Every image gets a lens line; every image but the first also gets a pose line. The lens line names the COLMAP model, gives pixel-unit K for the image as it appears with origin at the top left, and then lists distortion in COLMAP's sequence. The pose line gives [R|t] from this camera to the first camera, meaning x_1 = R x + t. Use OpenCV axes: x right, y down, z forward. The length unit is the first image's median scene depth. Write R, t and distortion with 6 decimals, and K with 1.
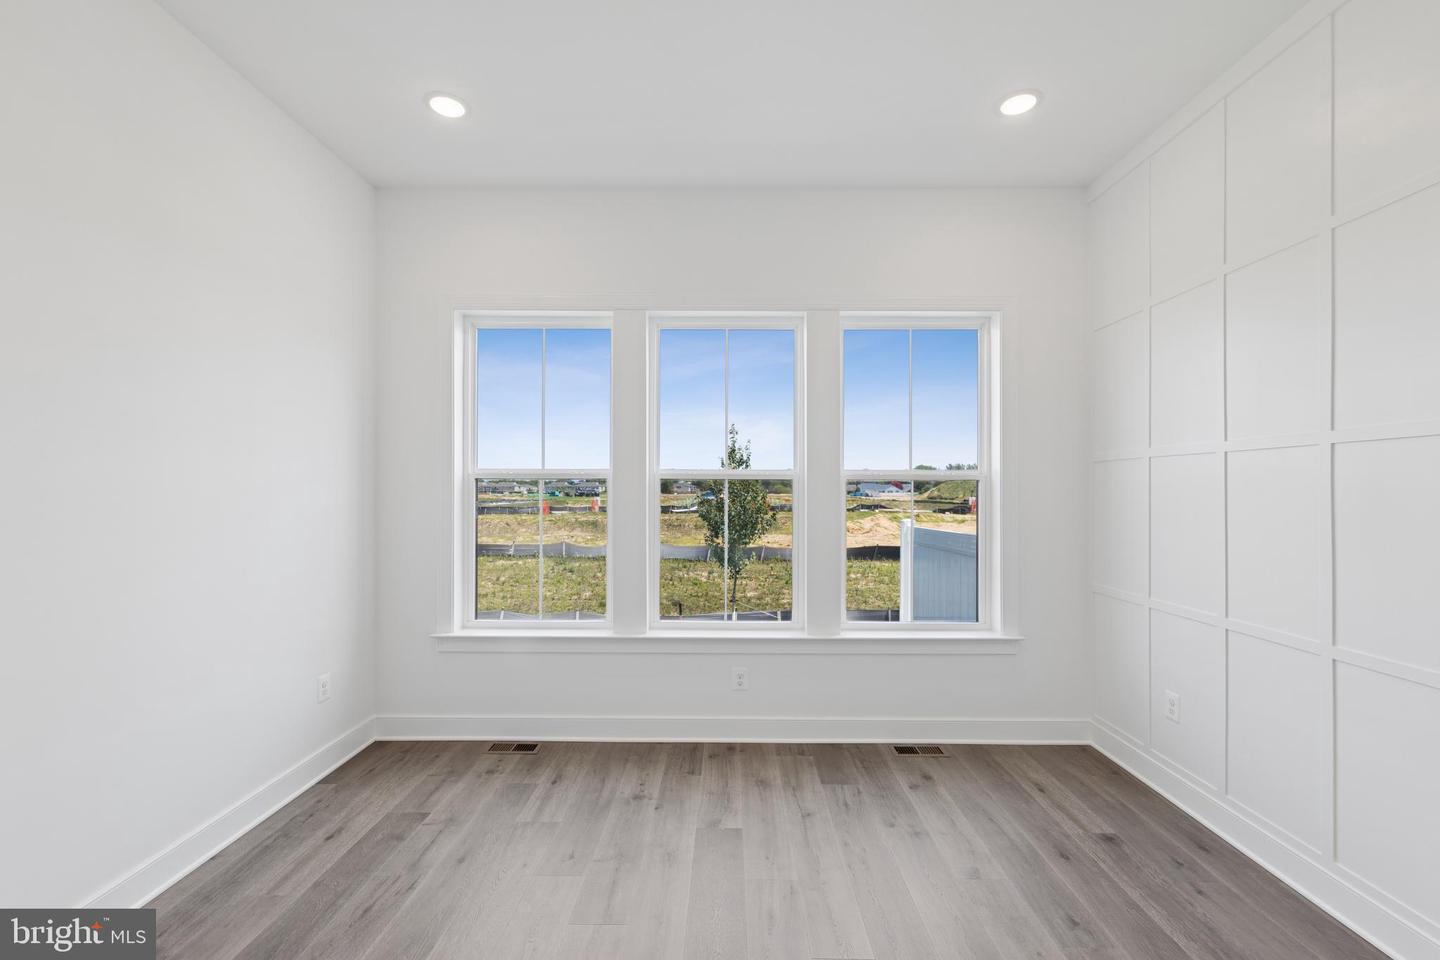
lens RADIAL K [[609.2, 0, 718.7], [0, 609.2, 473.6], [0, 0, 1]] dist [0.000879, 0.001058]
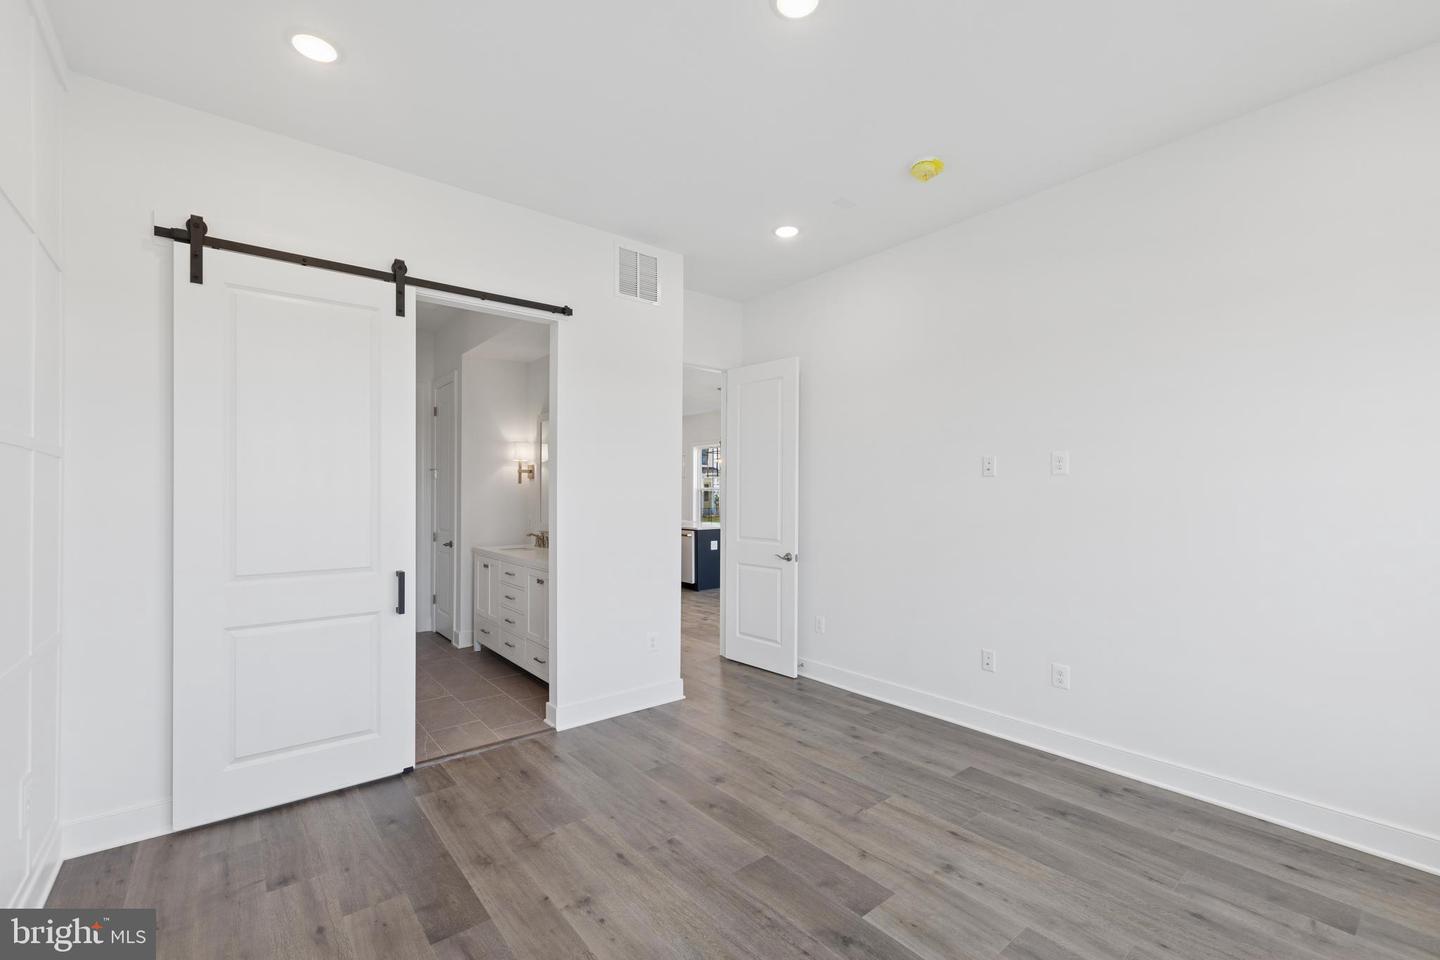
lens RADIAL K [[609.2, 0, 718.9], [0, 609.2, 482.2], [0, 0, 1]] dist [0.000879, 0.001058]
pose [[-0.759198, 0.001386, -0.650858, 0.507507], [0.026059, 0.999261, -0.028269, 0.002938], [0.650338, -0.038423, -0.758673, 0.909952]]
